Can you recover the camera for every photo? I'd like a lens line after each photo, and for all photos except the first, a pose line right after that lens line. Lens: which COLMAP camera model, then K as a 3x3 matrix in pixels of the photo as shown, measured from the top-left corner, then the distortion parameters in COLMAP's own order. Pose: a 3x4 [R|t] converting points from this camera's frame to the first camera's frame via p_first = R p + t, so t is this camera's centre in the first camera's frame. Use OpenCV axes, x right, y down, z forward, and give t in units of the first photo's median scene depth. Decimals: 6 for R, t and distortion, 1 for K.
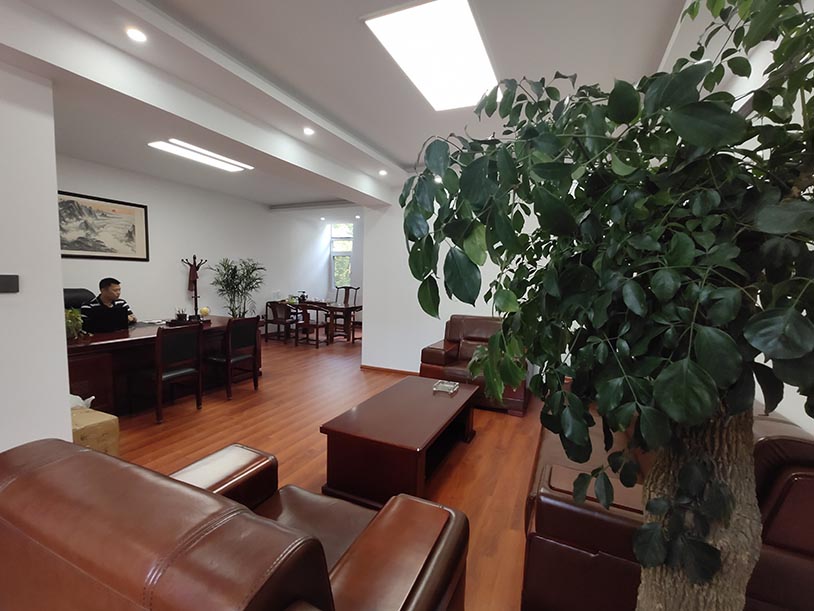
lens RADIAL K [[364.7, 0, 406.4], [0, 364.7, 307.4], [0, 0, 1]] dist [-0.000813, -0.000010]
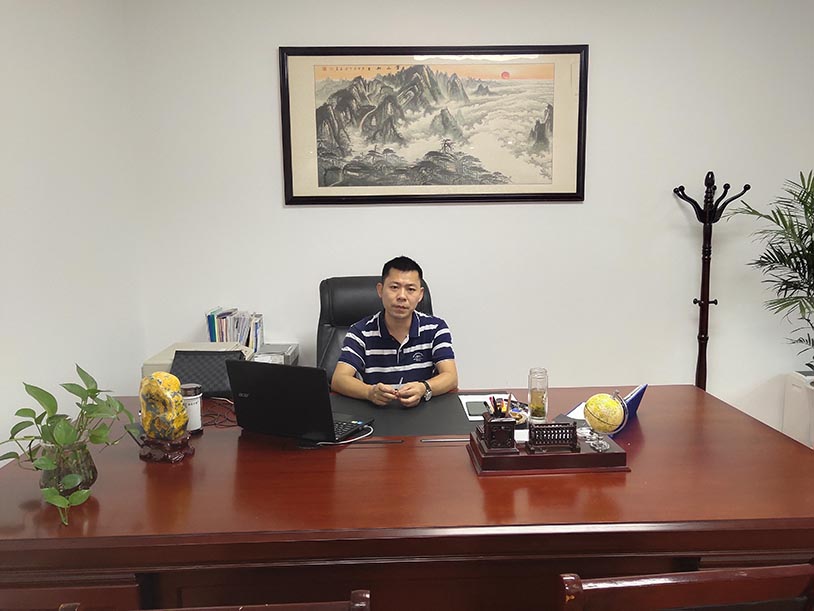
lens RADIAL K [[686.1, 0, 406.1], [0, 686.1, 302.9], [0, 0, 1]] dist [0.004809, 0.002784]
pose [[0.435375, 0.109651, -0.893546, -0.175147], [-0.053234, 0.993954, 0.096035, -0.091264], [0.898674, 0.005756, 0.438580, 0.607169]]
